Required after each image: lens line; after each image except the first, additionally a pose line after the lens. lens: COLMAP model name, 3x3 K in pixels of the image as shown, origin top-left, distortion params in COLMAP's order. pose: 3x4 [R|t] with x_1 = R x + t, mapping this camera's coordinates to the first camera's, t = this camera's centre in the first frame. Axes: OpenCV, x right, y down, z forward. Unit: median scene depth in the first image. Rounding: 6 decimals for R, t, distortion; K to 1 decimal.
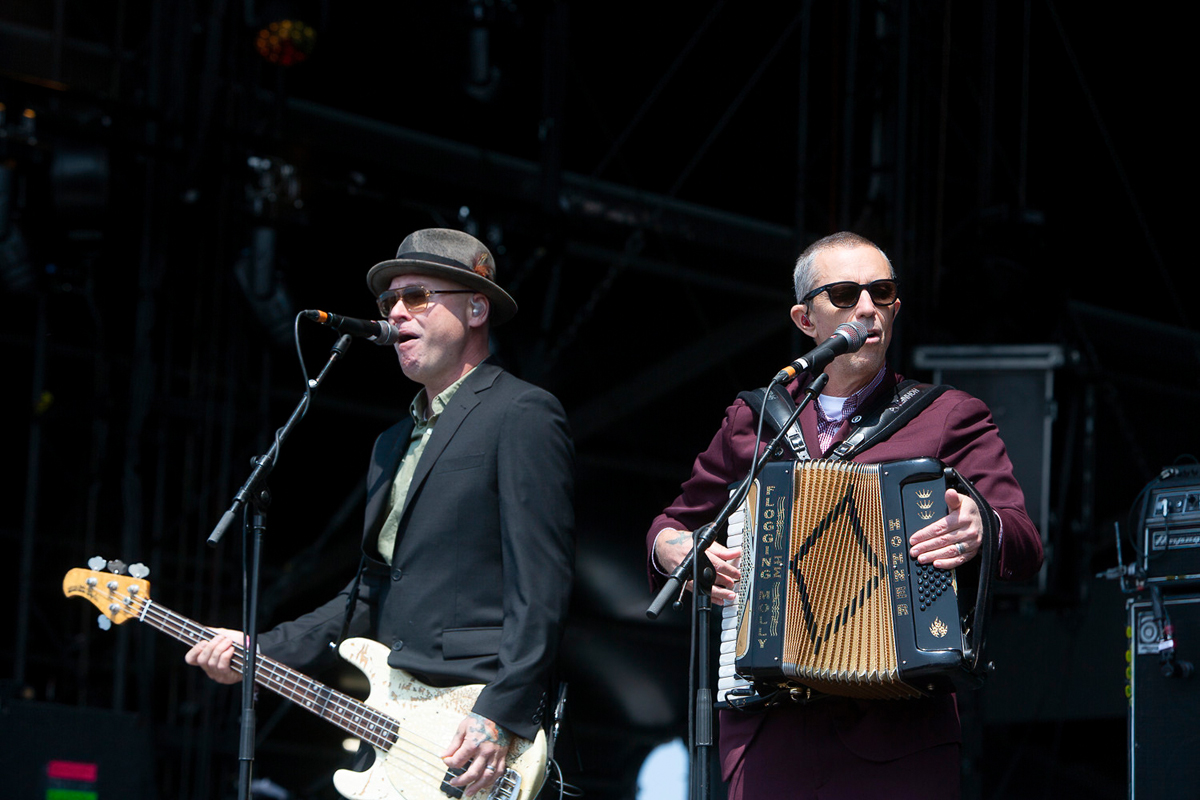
lens RADIAL K [[4396.0, 0, 642.5], [0, 4396.0, 385.1], [0, 0, 1]] dist [0.319817, 0.000000]
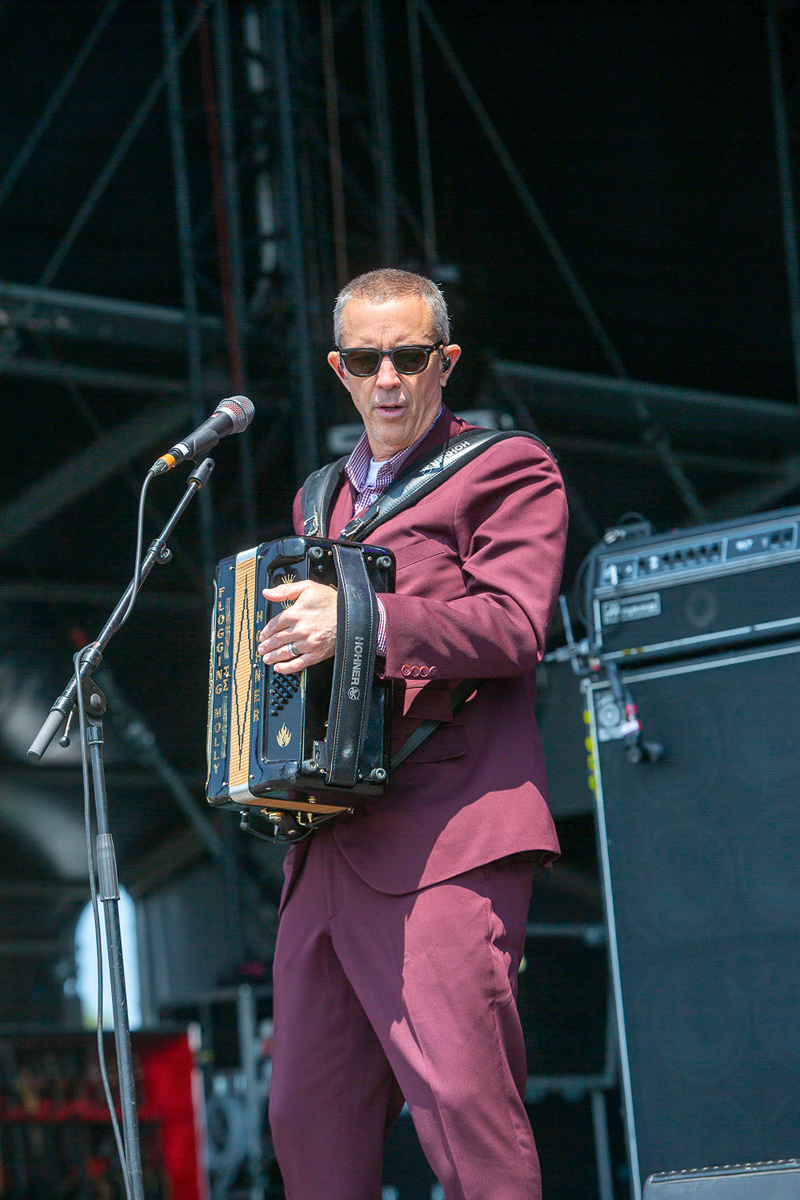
lens RADIAL K [[4456.3, 0, 475.0], [0, 4456.3, 491.8], [0, 0, 1]] dist [0.465926, 0.000000]
pose [[0.991822, -0.098315, 0.081378, 0.018357], [0.098499, 0.995136, 0.001763, 0.006558], [-0.081155, 0.006267, 0.996682, 0.099813]]
